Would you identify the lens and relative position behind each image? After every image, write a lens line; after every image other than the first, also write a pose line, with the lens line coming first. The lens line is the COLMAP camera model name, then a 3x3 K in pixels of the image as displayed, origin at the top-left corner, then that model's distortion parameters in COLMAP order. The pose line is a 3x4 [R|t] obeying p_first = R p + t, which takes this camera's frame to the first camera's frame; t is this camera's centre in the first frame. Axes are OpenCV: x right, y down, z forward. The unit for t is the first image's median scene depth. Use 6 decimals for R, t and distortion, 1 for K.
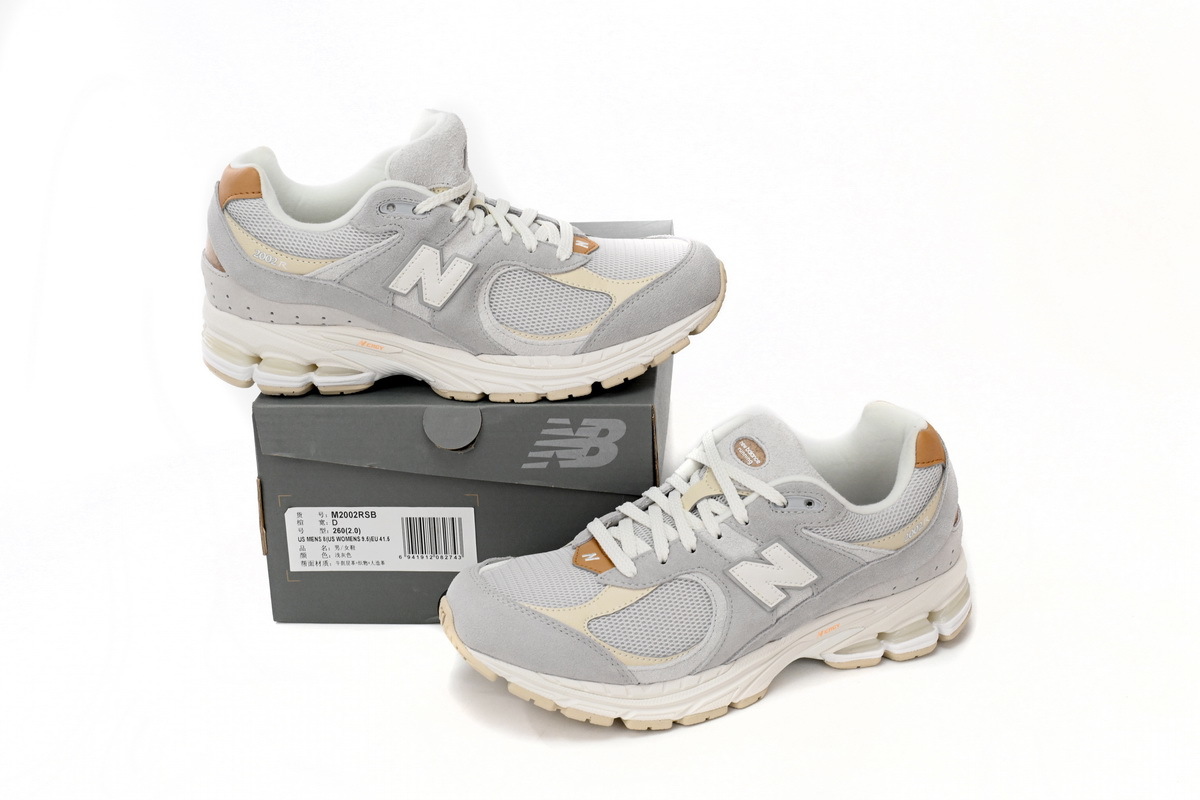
lens RADIAL K [[1636.5, 0, 600.4], [0, 1636.5, 400.2], [0, 0, 1]] dist [-0.011337, 0.000000]
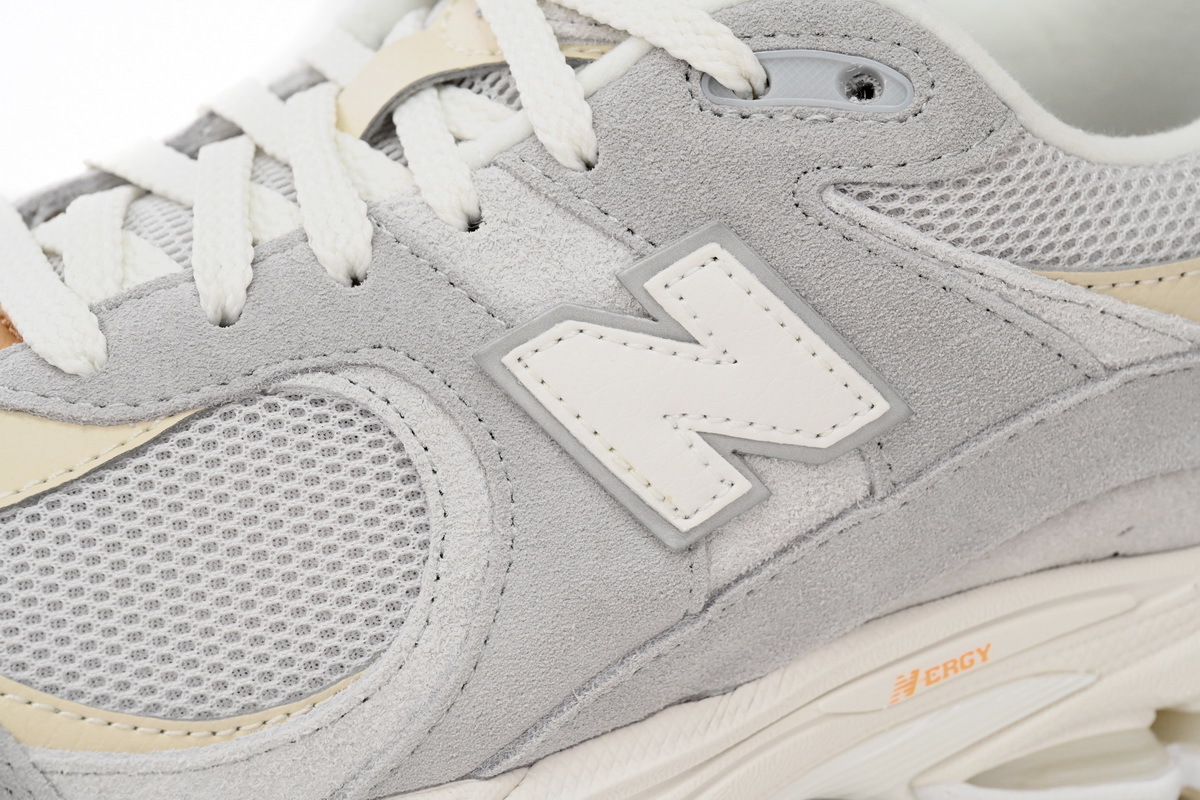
lens RADIAL K [[3941.2, 0, 600.0], [0, 3941.2, 399.8], [0, 0, 1]] dist [-0.061234, 0.000000]
pose [[0.999452, 0.032634, -0.005582, 0.095104], [-0.032999, 0.995583, -0.087895, 0.157595], [0.002689, 0.088031, 0.996114, 0.446290]]
